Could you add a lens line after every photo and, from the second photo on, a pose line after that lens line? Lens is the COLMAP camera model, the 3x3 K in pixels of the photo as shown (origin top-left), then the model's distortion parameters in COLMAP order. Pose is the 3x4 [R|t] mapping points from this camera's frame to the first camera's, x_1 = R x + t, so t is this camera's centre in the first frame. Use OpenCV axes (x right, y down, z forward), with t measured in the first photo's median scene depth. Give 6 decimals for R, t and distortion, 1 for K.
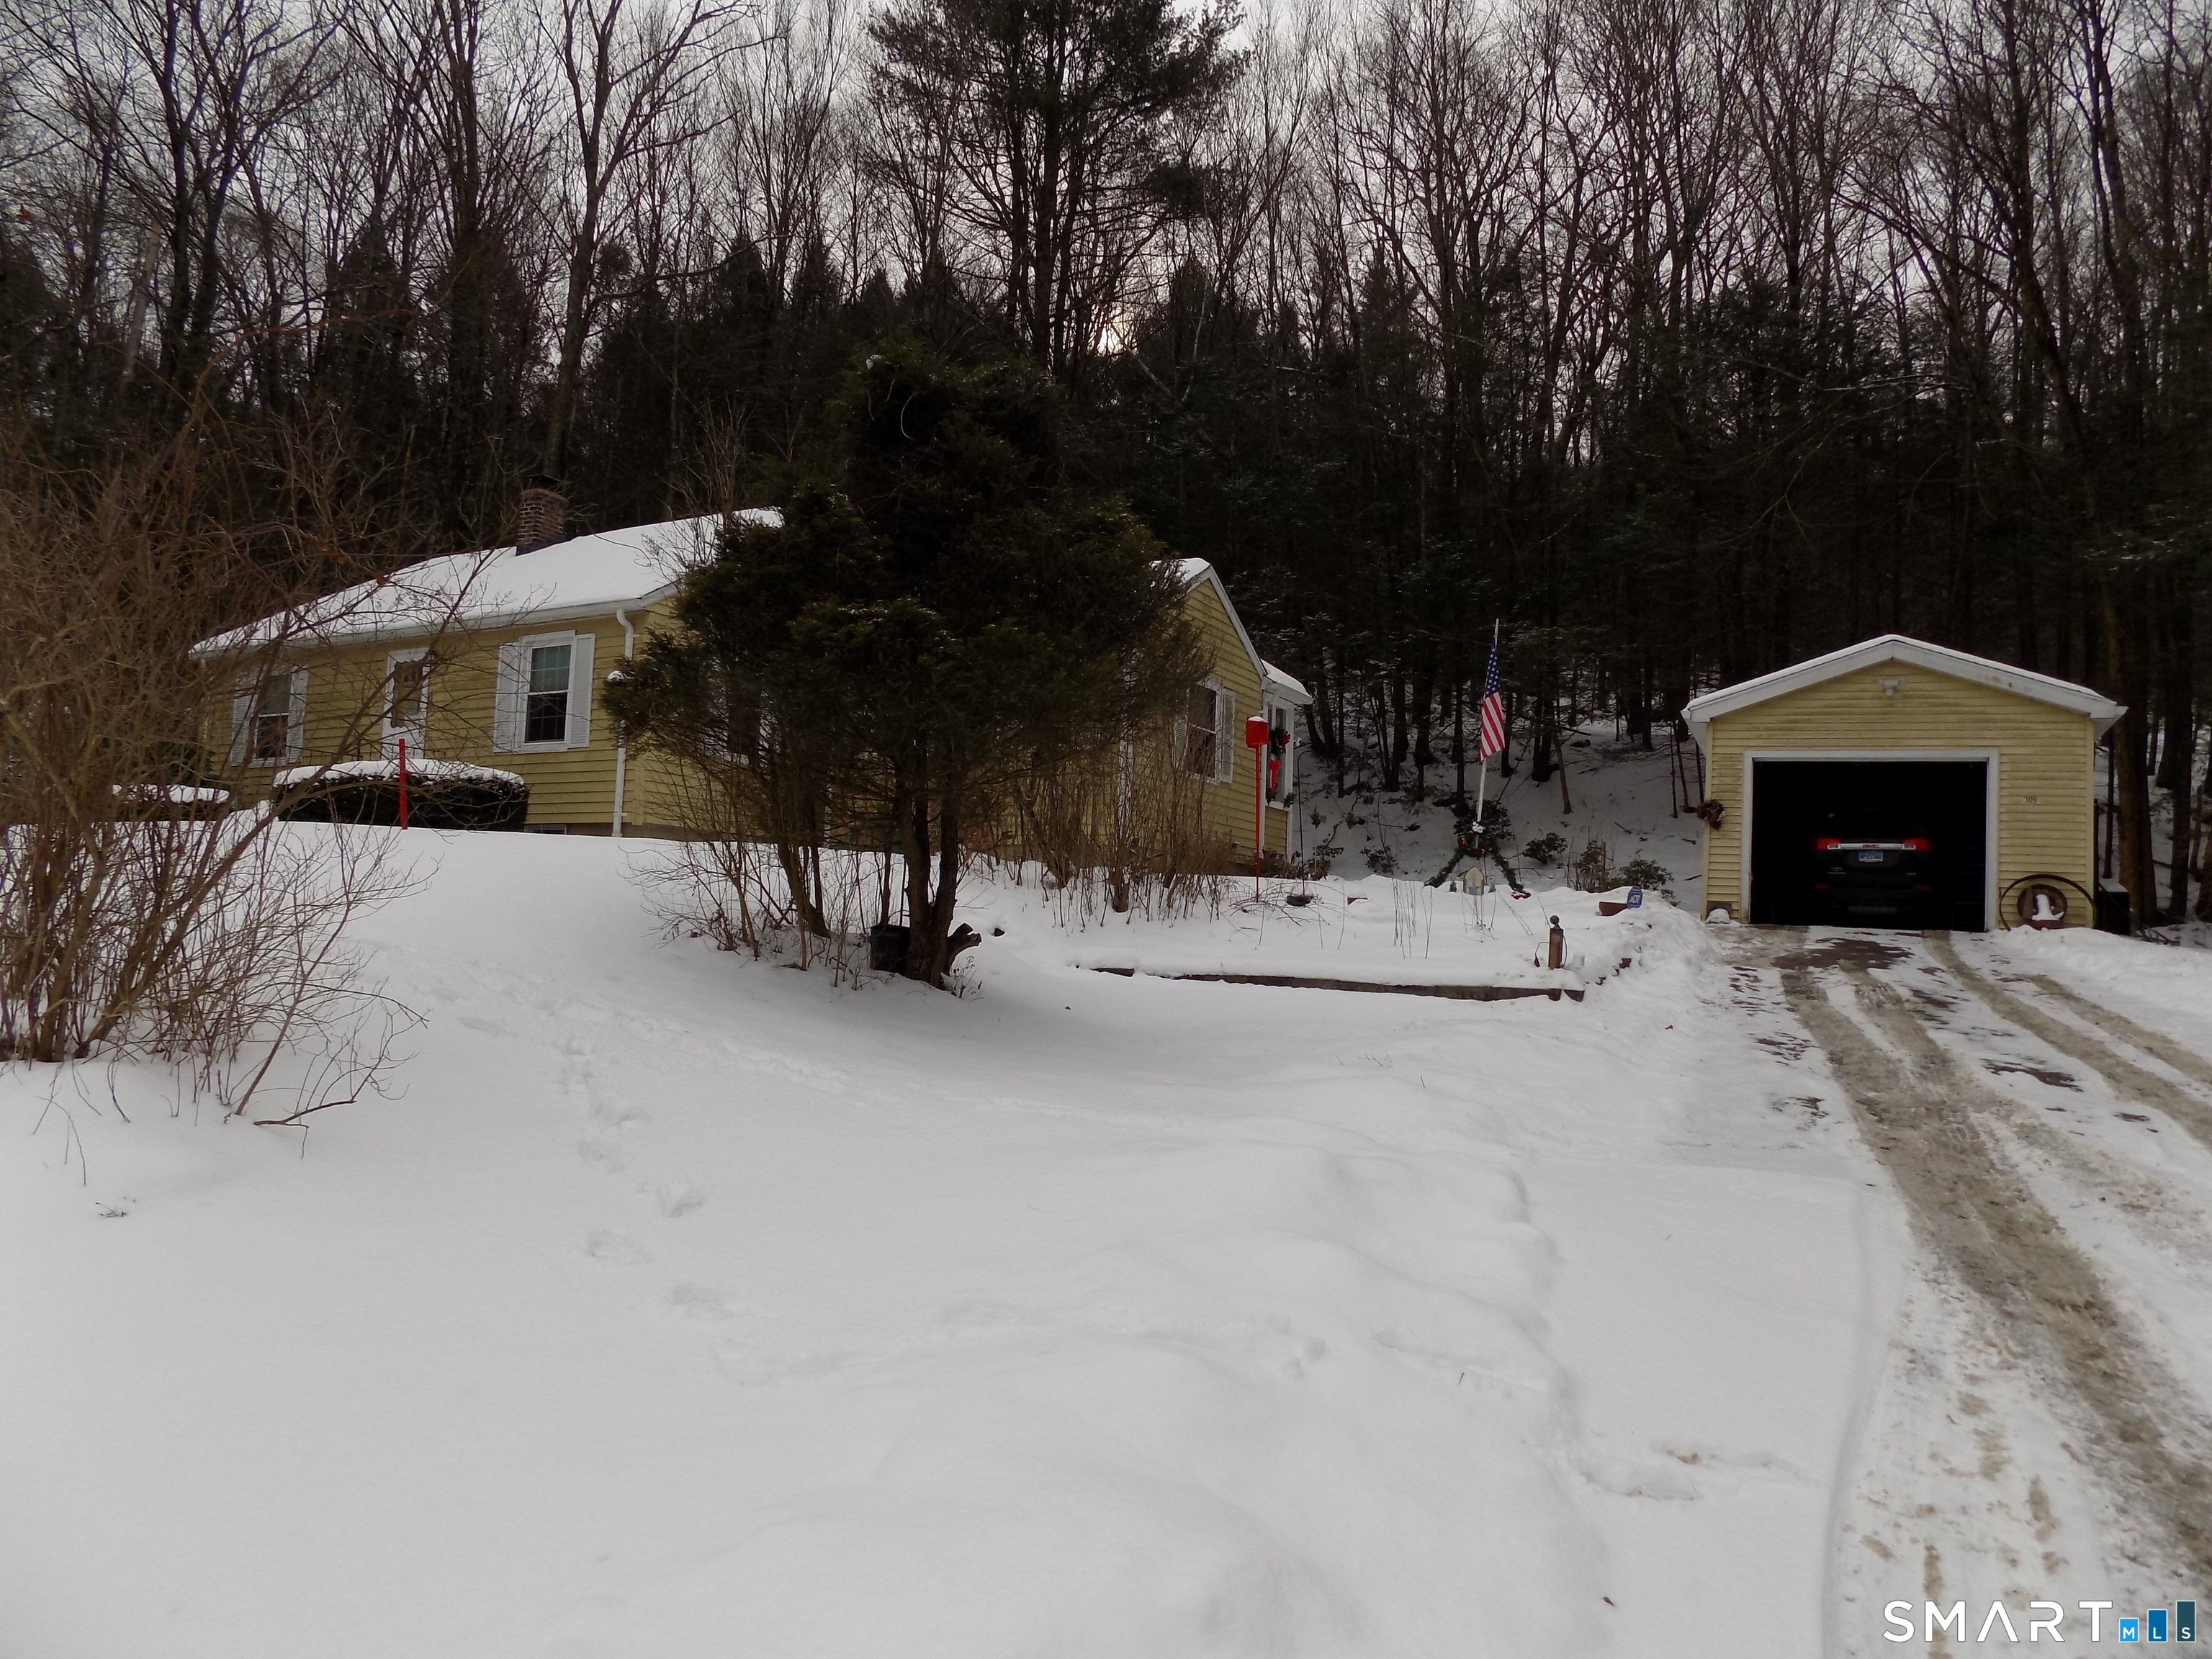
lens RADIAL K [[1510.3, 0, 1108.6], [0, 1510.3, 828.7], [0, 0, 1]] dist [-0.070408, 0.066329]
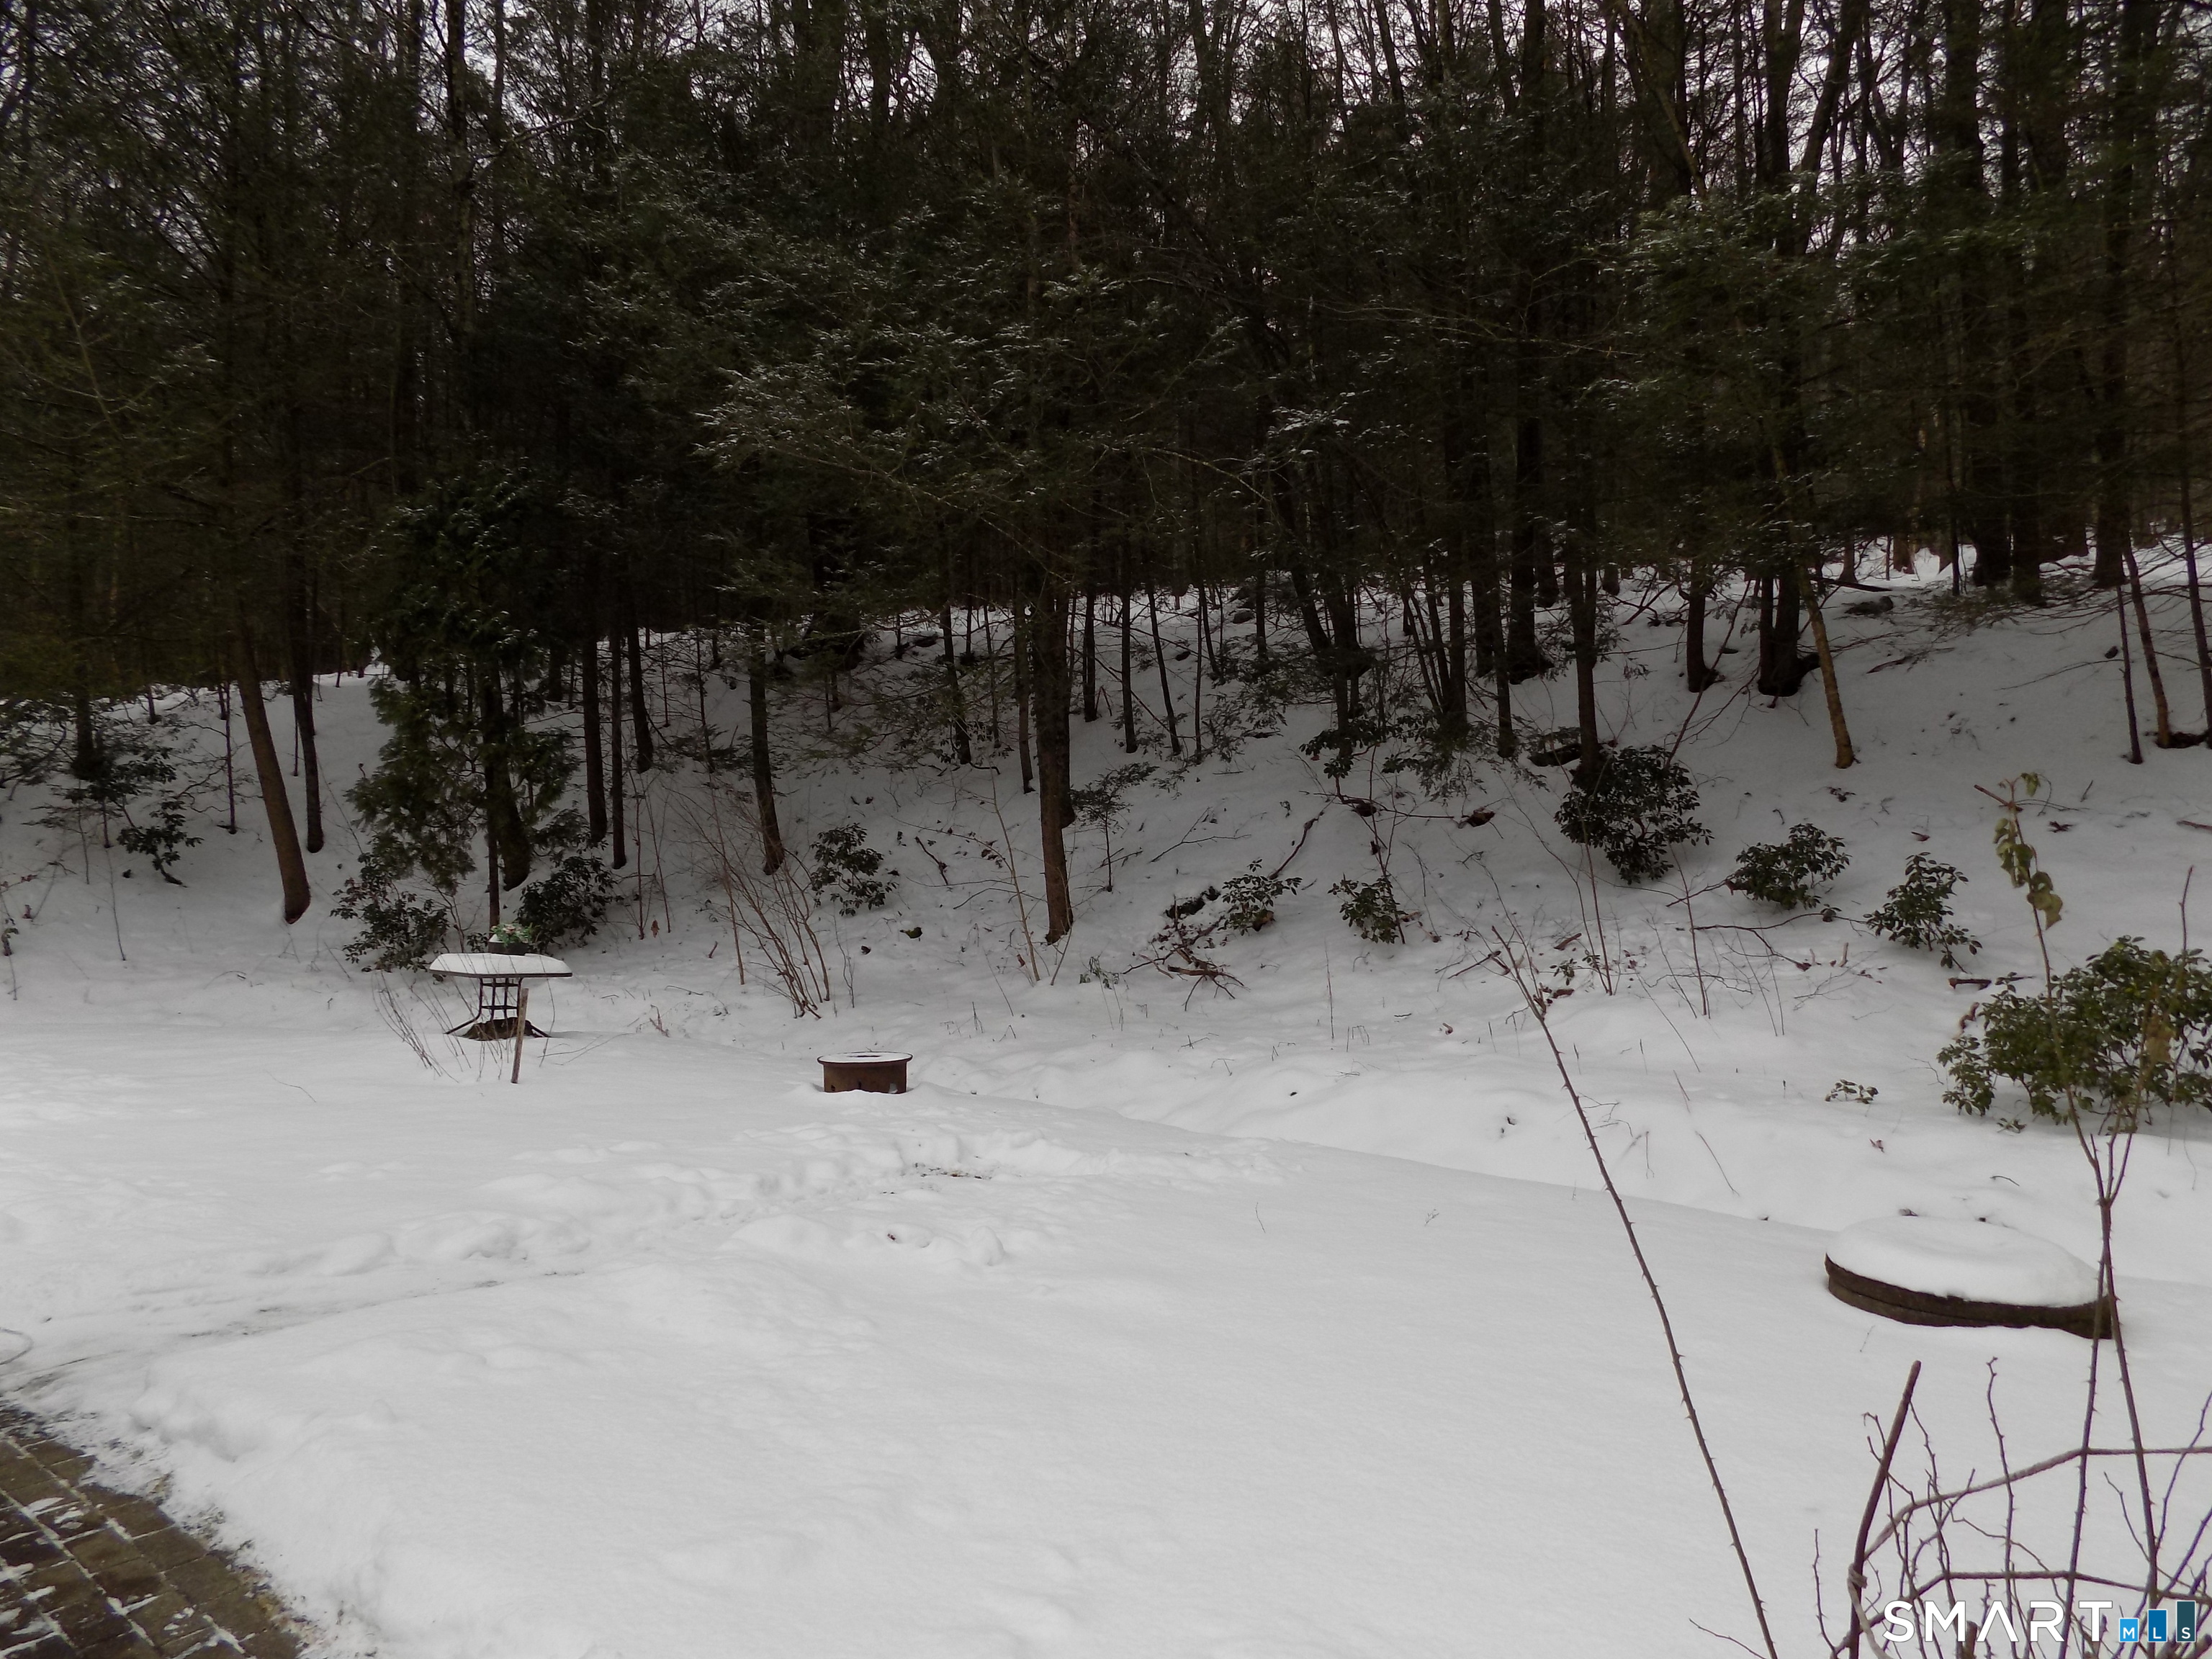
lens RADIAL K [[1510.3, 0, 1101.3], [0, 1510.3, 829.8], [0, 0, 1]] dist [-0.070408, 0.066329]
pose [[0.984429, -0.051395, -0.168099, 0.171045], [0.056395, 0.998093, 0.025103, -0.014899], [0.166489, -0.034192, 0.985450, 0.558201]]
